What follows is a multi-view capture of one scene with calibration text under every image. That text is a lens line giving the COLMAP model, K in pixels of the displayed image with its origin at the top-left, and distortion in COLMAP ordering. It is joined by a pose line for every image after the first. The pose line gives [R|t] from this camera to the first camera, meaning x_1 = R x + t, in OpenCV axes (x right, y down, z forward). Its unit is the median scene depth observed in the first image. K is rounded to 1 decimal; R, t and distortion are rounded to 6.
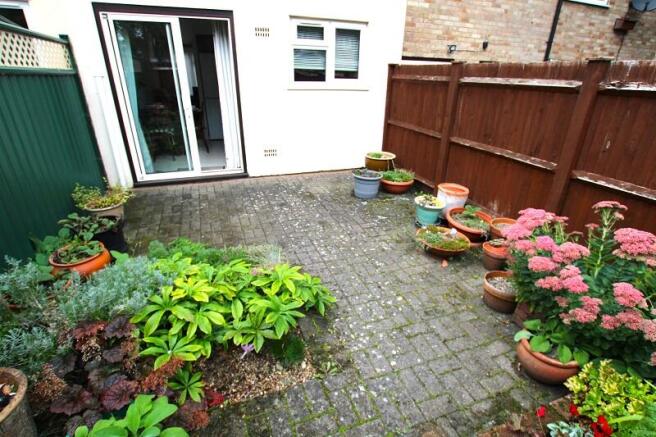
lens RADIAL K [[313.7, 0, 330.4], [0, 313.7, 216.1], [0, 0, 1]] dist [-0.028317, 0.001121]
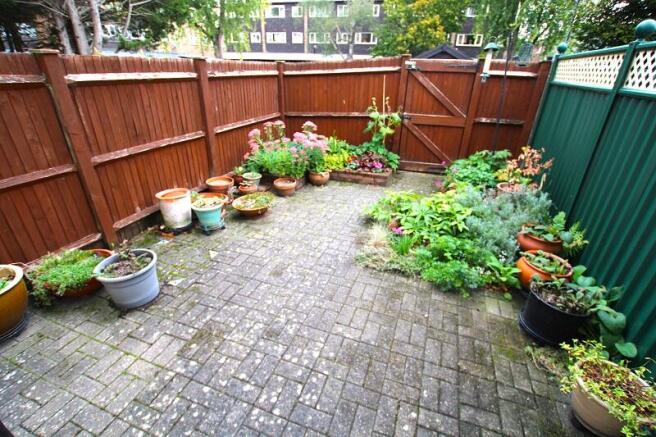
lens RADIAL K [[313.7, 0, 326.6], [0, 313.7, 220.6], [0, 0, 1]] dist [-0.028317, 0.001121]
pose [[-0.748092, -0.330433, 0.575476, -0.556677], [0.234370, 0.679759, 0.694981, -0.619461], [-0.620830, 0.654784, -0.431079, 1.257651]]
